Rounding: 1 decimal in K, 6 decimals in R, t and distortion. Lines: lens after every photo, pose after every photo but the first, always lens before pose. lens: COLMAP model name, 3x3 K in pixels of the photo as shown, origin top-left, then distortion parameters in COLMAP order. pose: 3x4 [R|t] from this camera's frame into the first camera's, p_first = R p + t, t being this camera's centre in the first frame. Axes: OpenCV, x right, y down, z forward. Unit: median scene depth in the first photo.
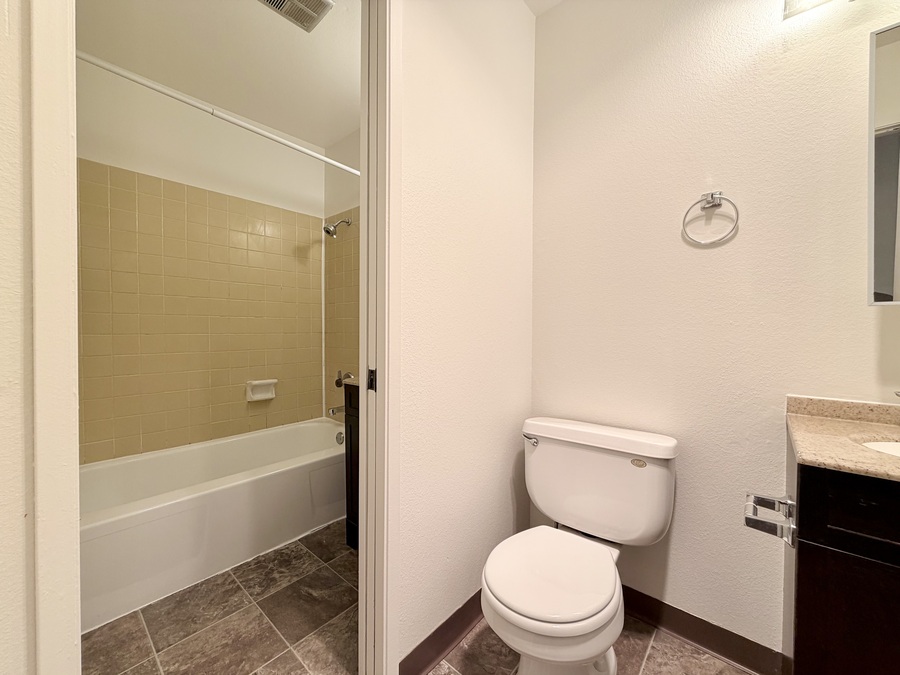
lens RADIAL K [[358.9, 0, 447.5], [0, 358.9, 336.8], [0, 0, 1]] dist [0.001238, -0.000599]
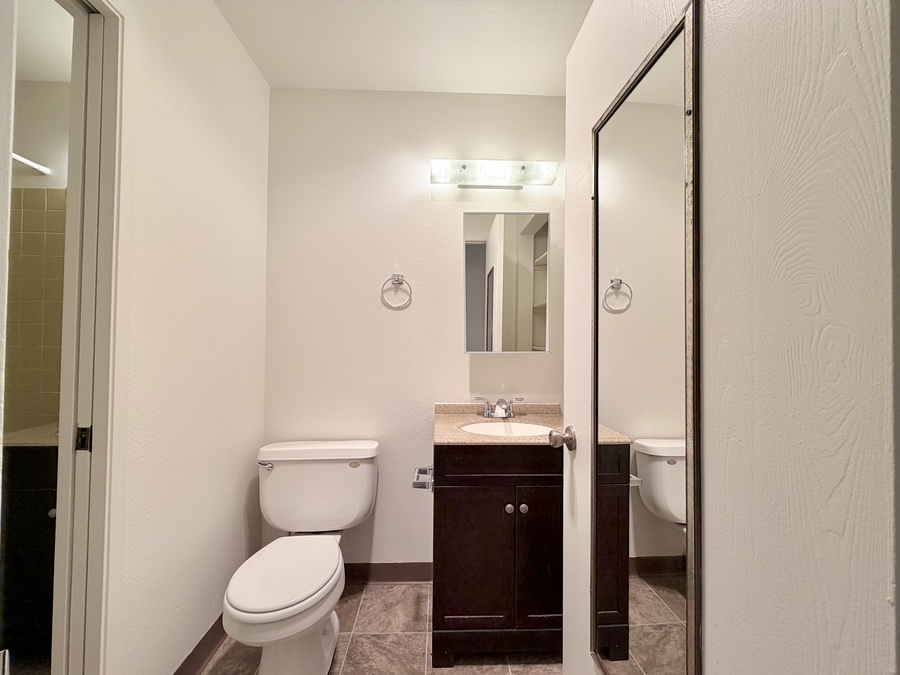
lens RADIAL K [[358.9, 0, 447.5], [0, 358.9, 336.8], [0, 0, 1]] dist [0.001238, -0.000599]
pose [[0.735424, 0.013301, 0.677476, -0.138312], [0.009713, 0.999498, -0.030166, -0.089989], [-0.677537, 0.028765, 0.734926, -0.258128]]
